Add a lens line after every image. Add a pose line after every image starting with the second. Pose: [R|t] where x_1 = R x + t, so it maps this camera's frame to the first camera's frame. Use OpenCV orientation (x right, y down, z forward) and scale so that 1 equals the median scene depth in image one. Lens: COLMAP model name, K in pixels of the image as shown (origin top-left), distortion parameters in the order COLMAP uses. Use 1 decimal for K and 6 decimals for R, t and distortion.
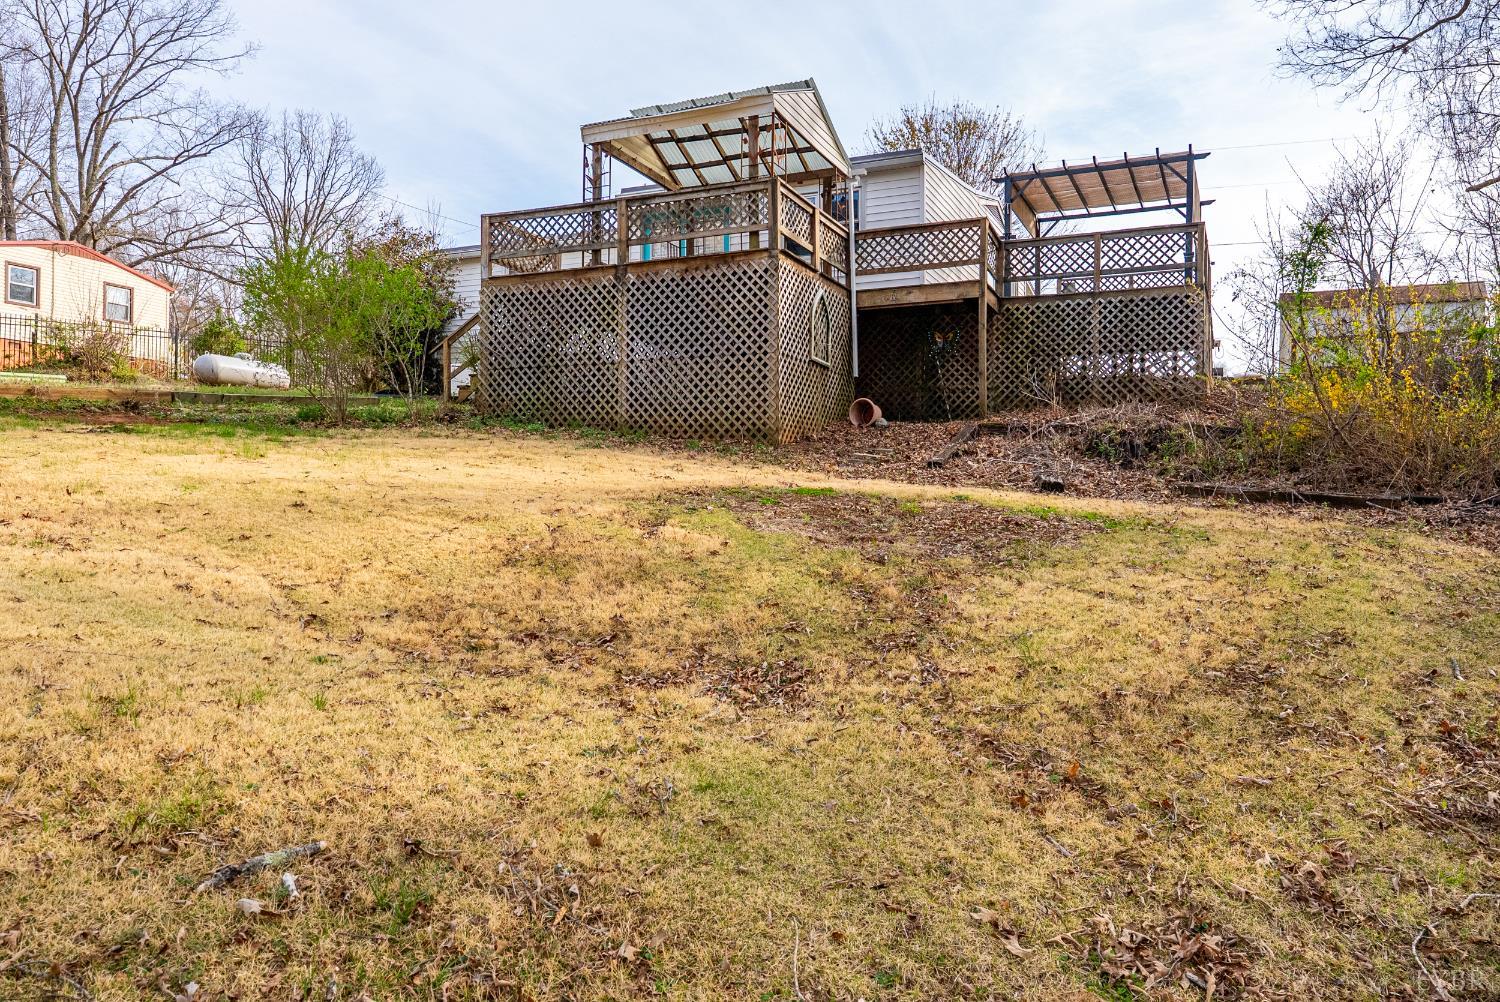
lens RADIAL K [[1065.8, 0, 750.3], [0, 1065.8, 501.5], [0, 0, 1]] dist [0.048104, -0.000673]
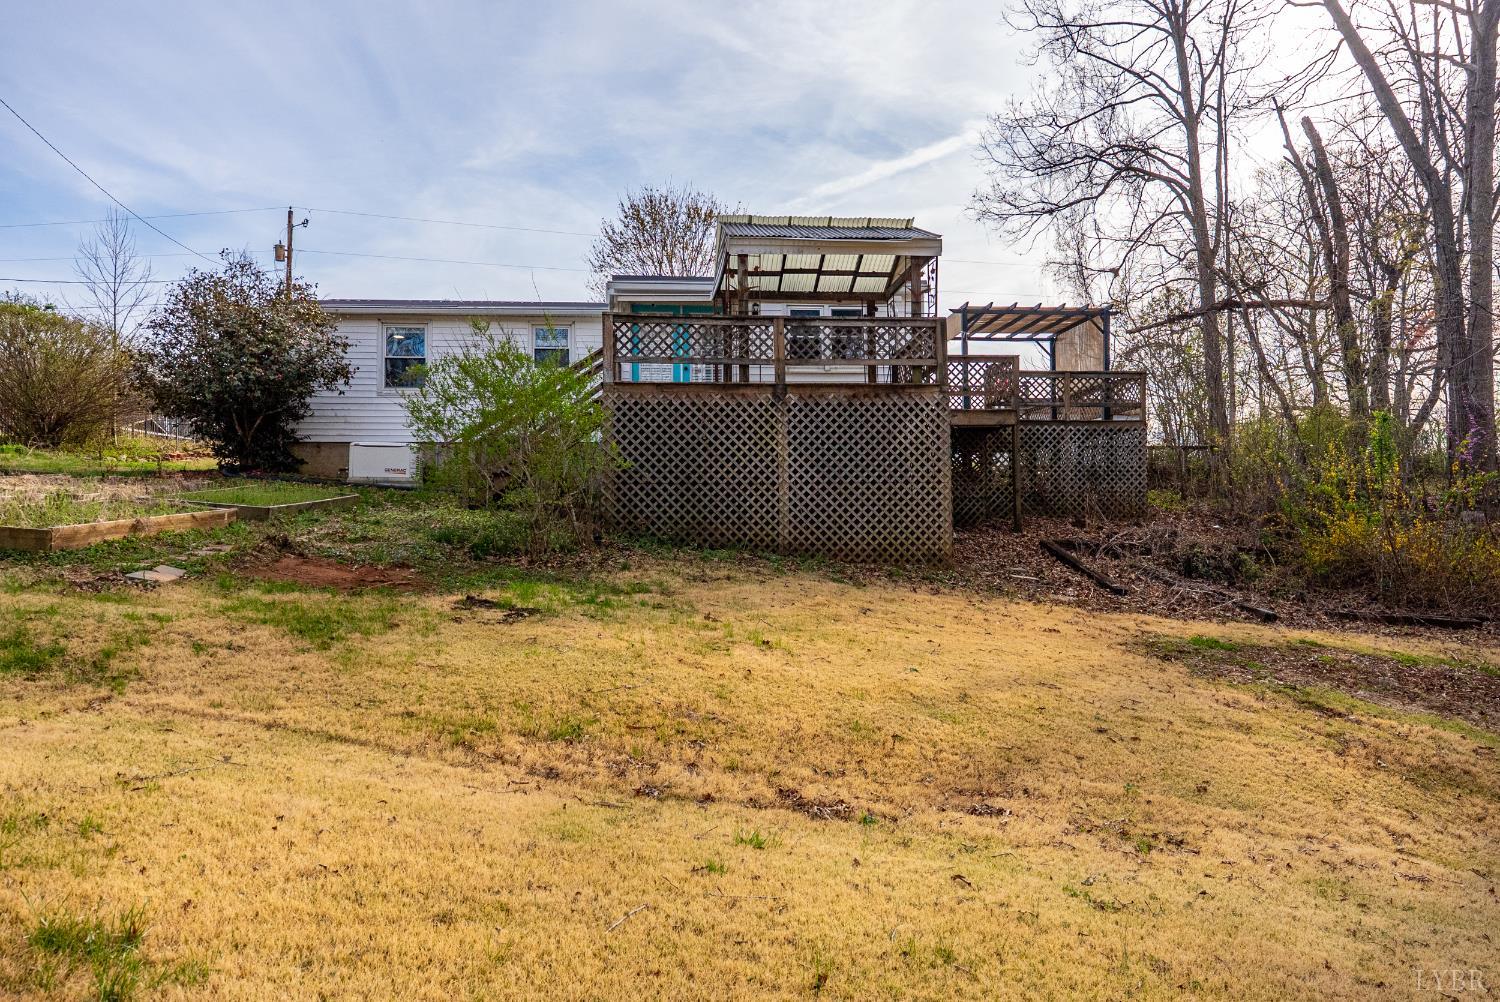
lens RADIAL K [[1055.5, 0, 749.8], [0, 1055.5, 503.8], [0, 0, 1]] dist [0.006335, 0.001072]
pose [[0.868158, 0.001440, 0.496286, -0.624562], [0.005938, 0.999894, -0.013287, -0.098304], [-0.496252, 0.014482, 0.868058, 0.173707]]
